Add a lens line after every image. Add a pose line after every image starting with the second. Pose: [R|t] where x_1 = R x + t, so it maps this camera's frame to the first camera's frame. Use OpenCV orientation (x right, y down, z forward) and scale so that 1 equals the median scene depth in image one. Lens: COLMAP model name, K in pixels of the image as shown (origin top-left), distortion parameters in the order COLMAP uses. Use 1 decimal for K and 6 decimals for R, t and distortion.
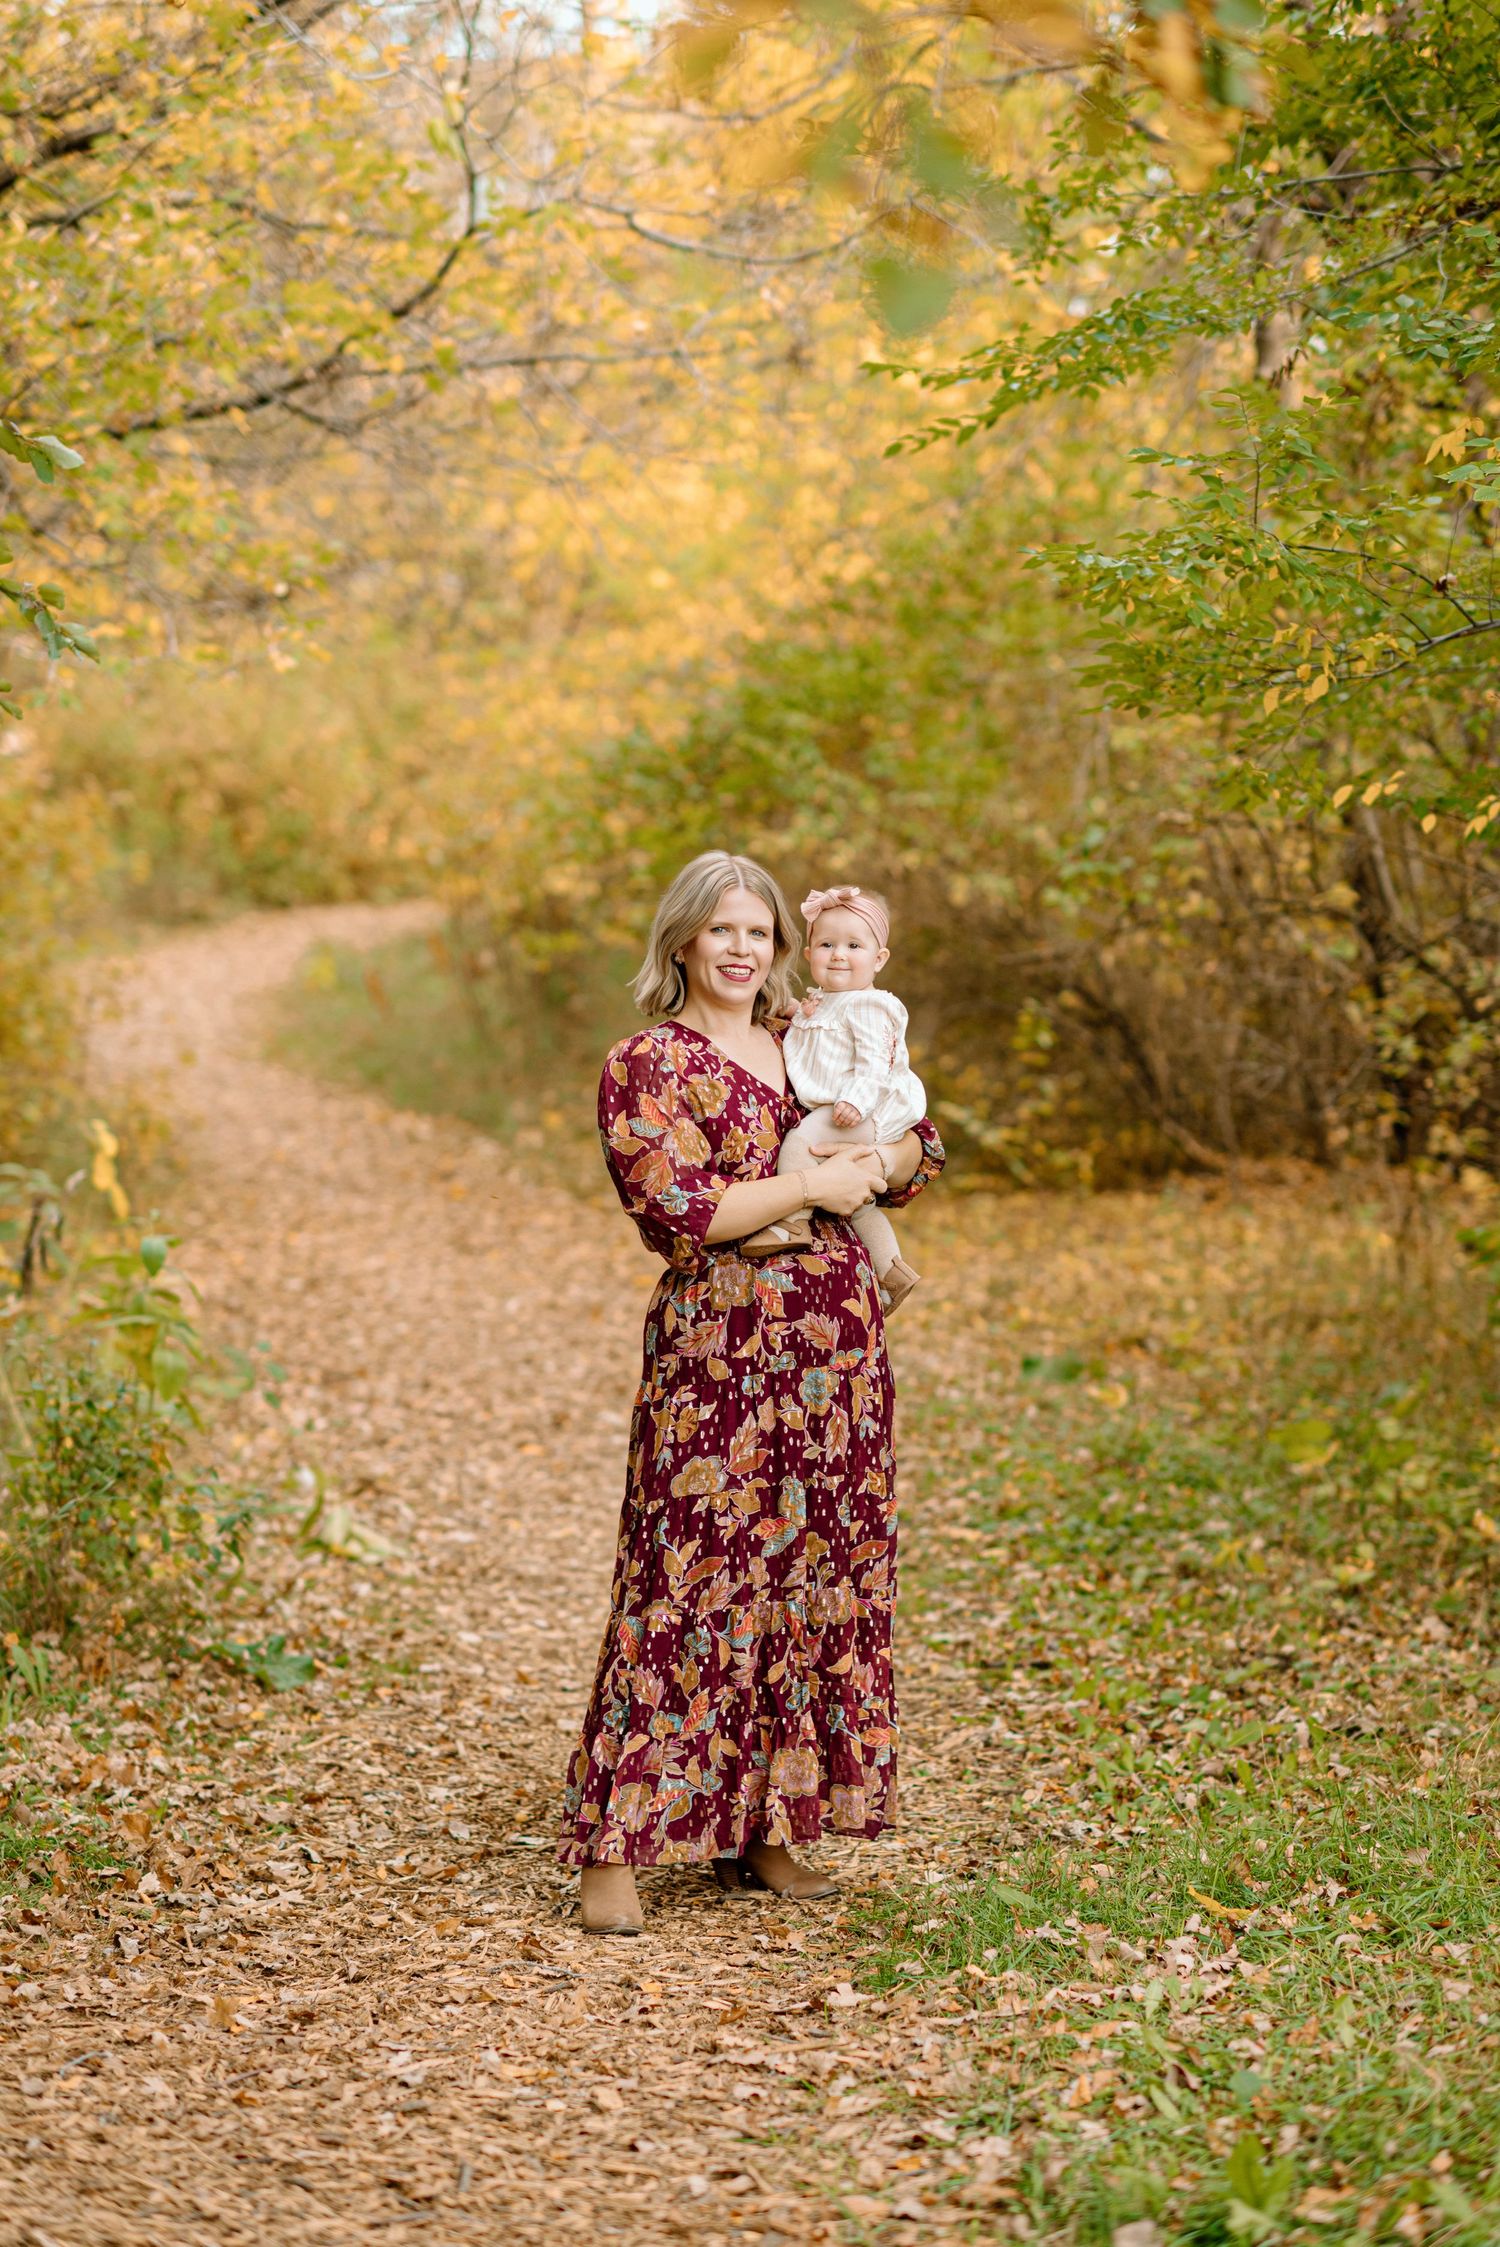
lens RADIAL K [[5435.2, 0, 776.3], [0, 5435.2, 1121.7], [0, 0, 1]] dist [0.518660, -4.373308]
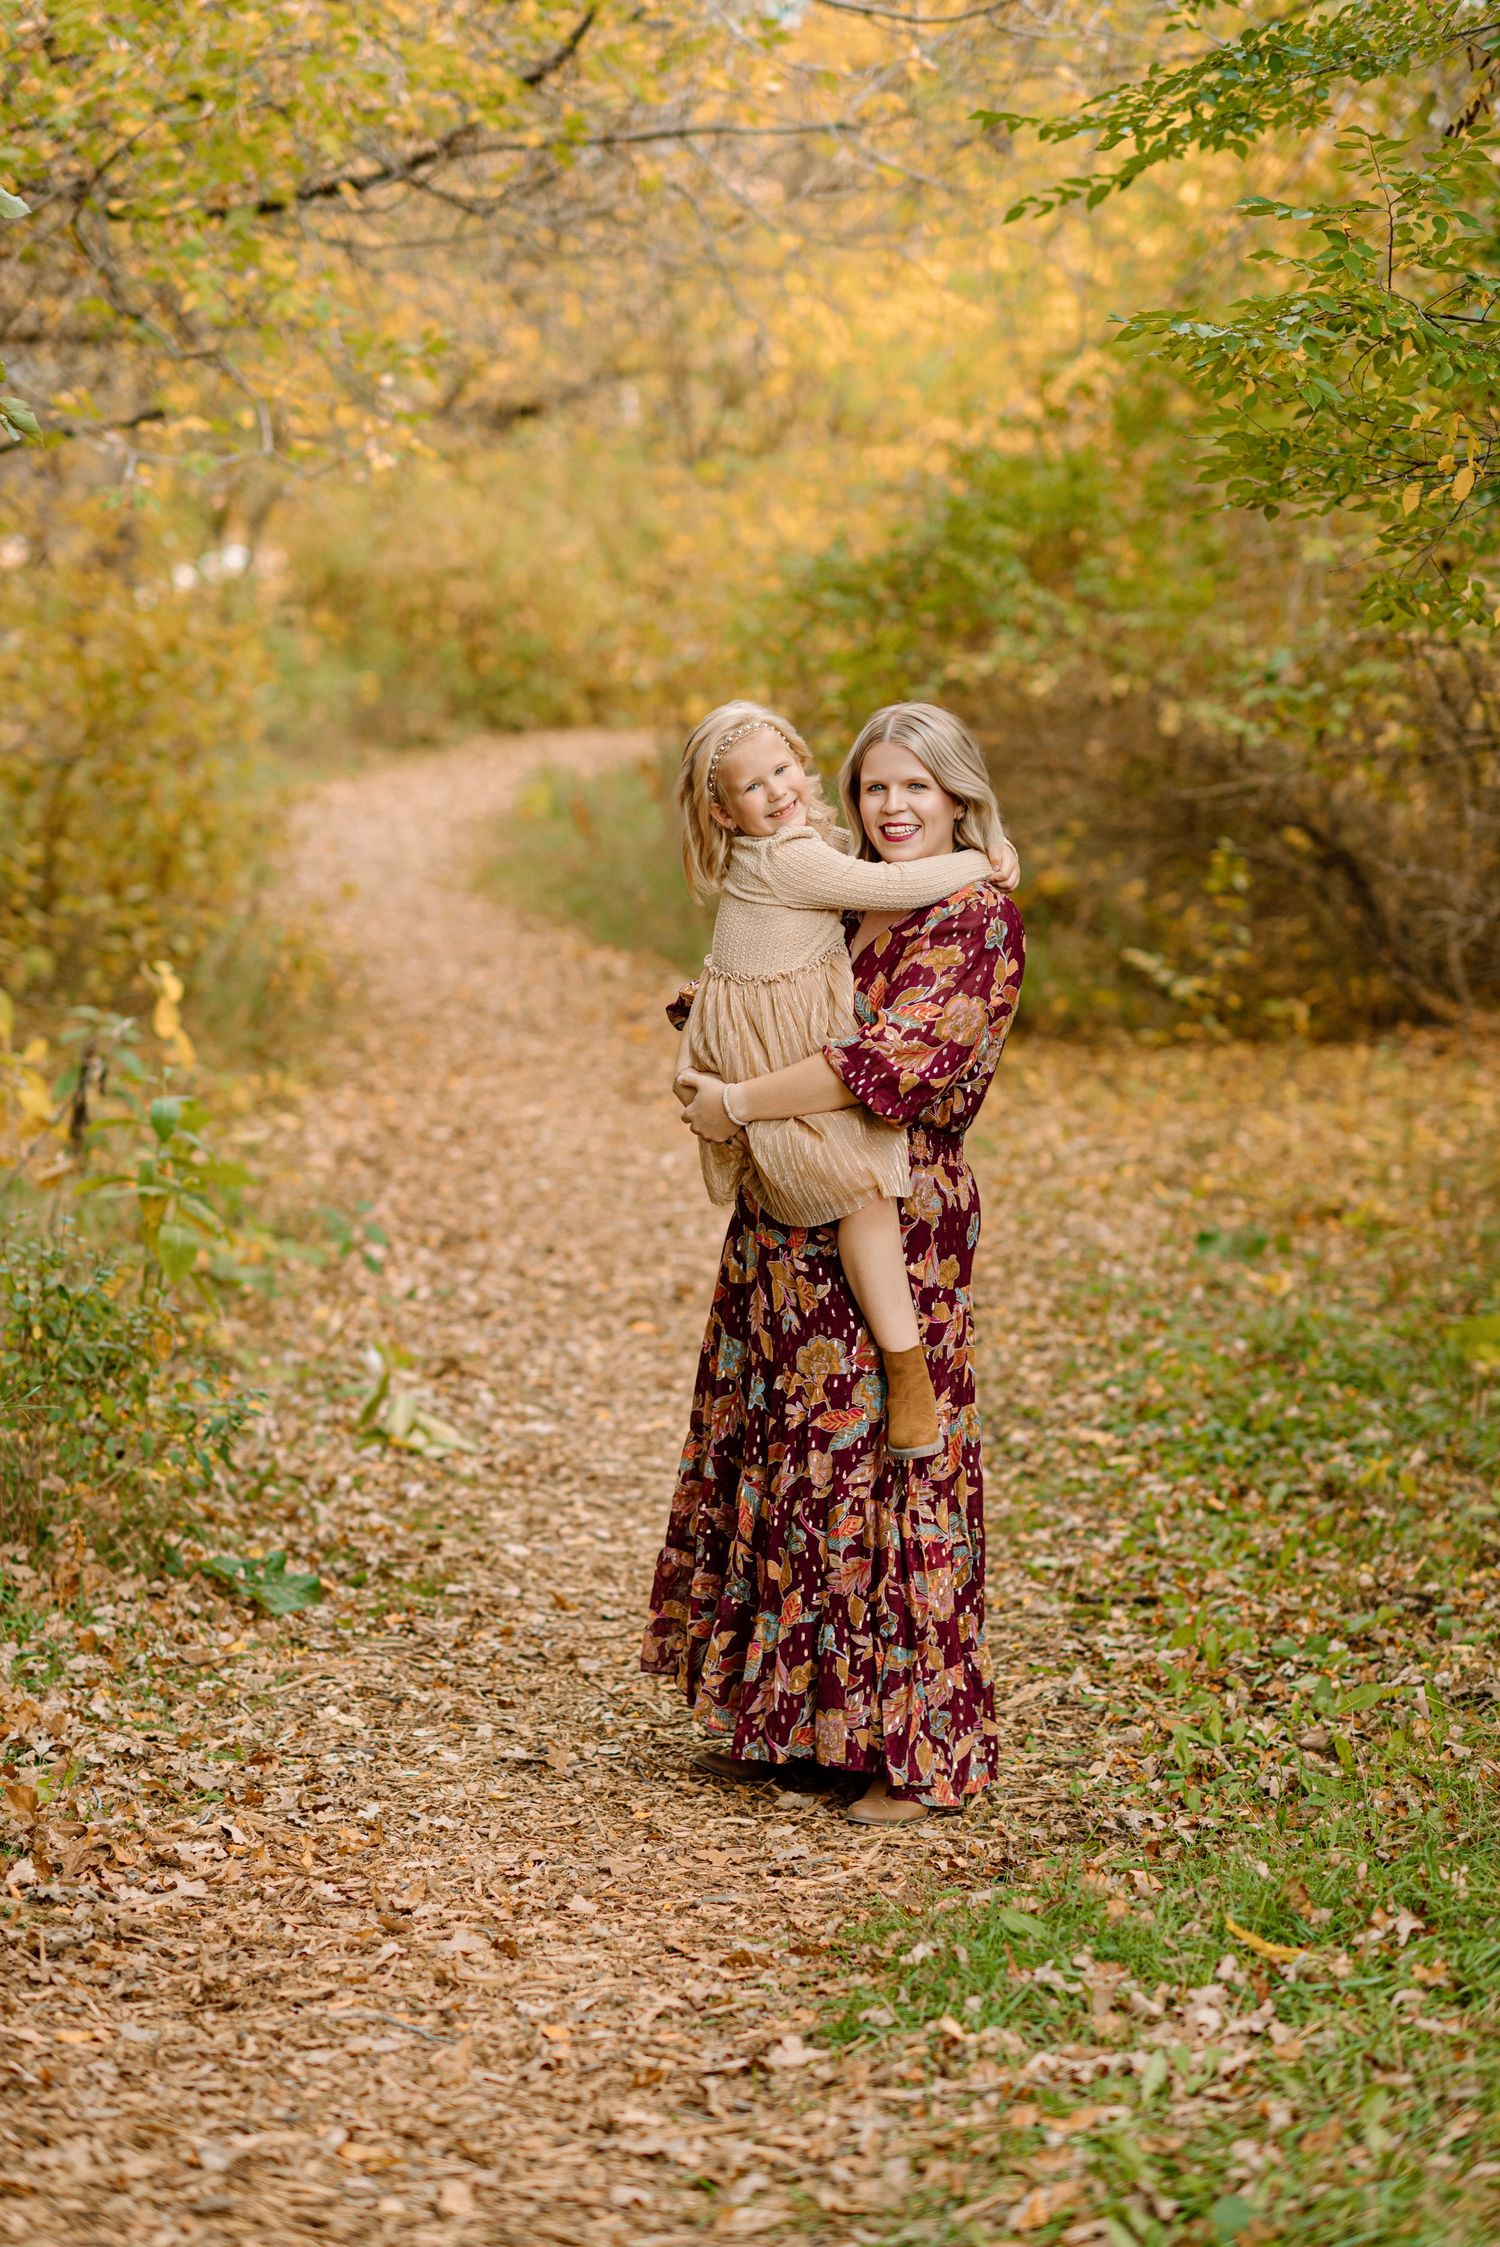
lens RADIAL K [[5402.2, 0, 742.9], [0, 5402.2, 1110.4], [0, 0, 1]] dist [0.452207, -3.747104]
pose [[0.997886, 0.014471, -0.063351, 0.038671], [-0.012571, 0.999462, 0.030284, -0.005190], [0.063755, -0.029424, 0.997532, 0.129127]]
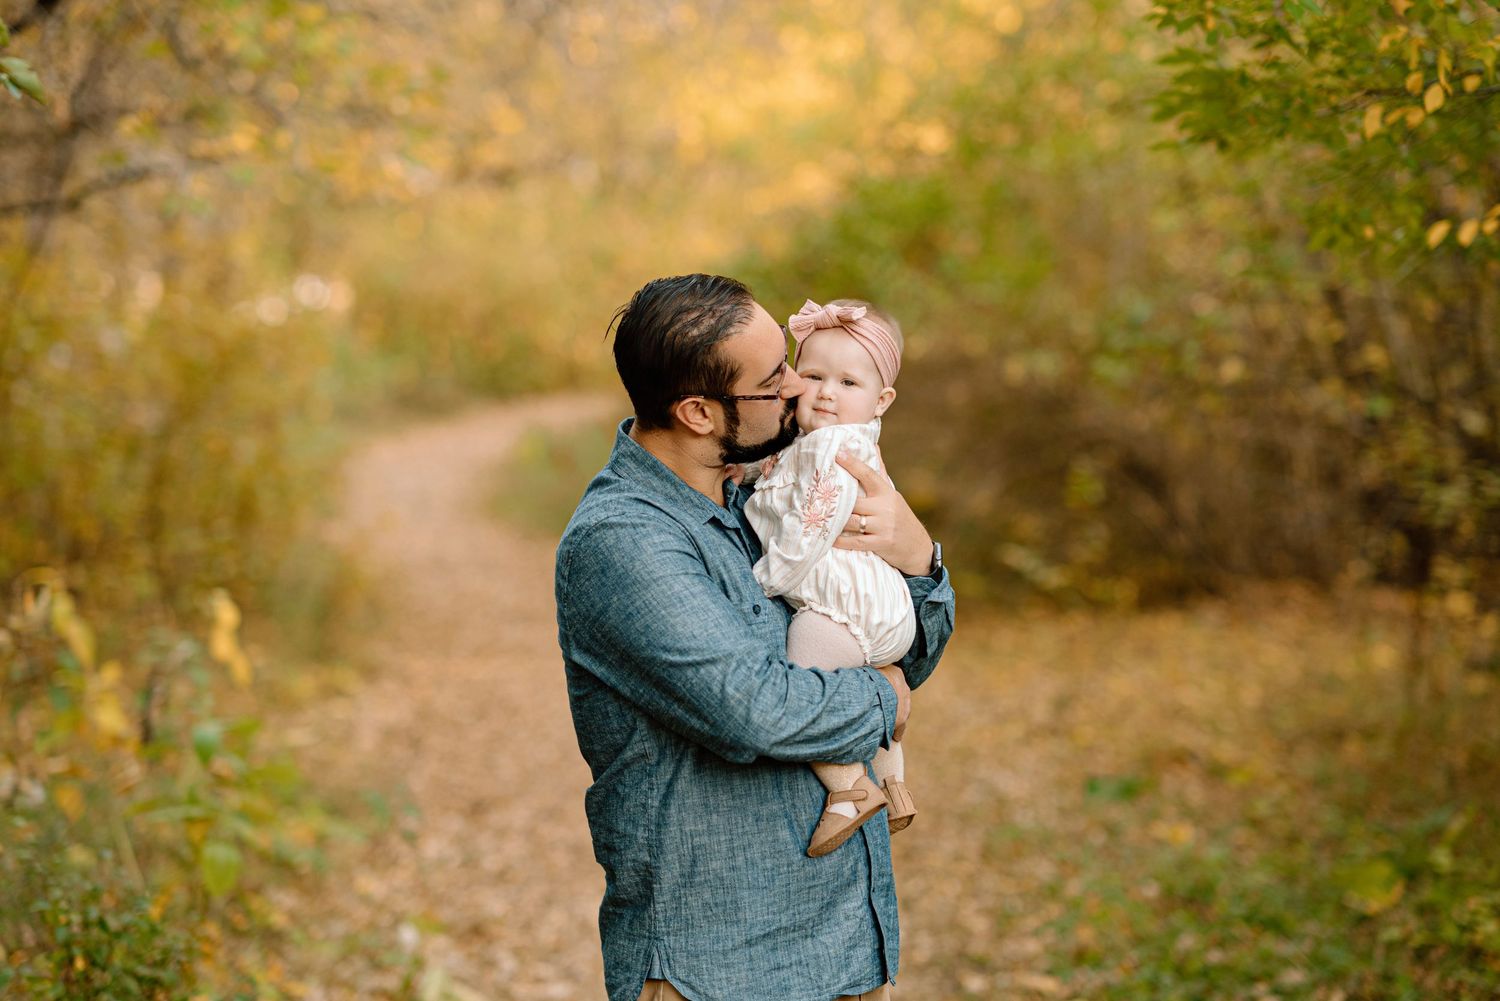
lens RADIAL K [[3570.2, 0, 745.1], [0, 3570.2, 506.5], [0, 0, 1]] dist [0.525942, -5.048415]
pose [[0.998890, -0.023039, -0.041094, 0.010292], [0.022644, 0.999693, -0.010050, -0.010003], [0.041313, 0.009108, 0.999105, 0.381639]]
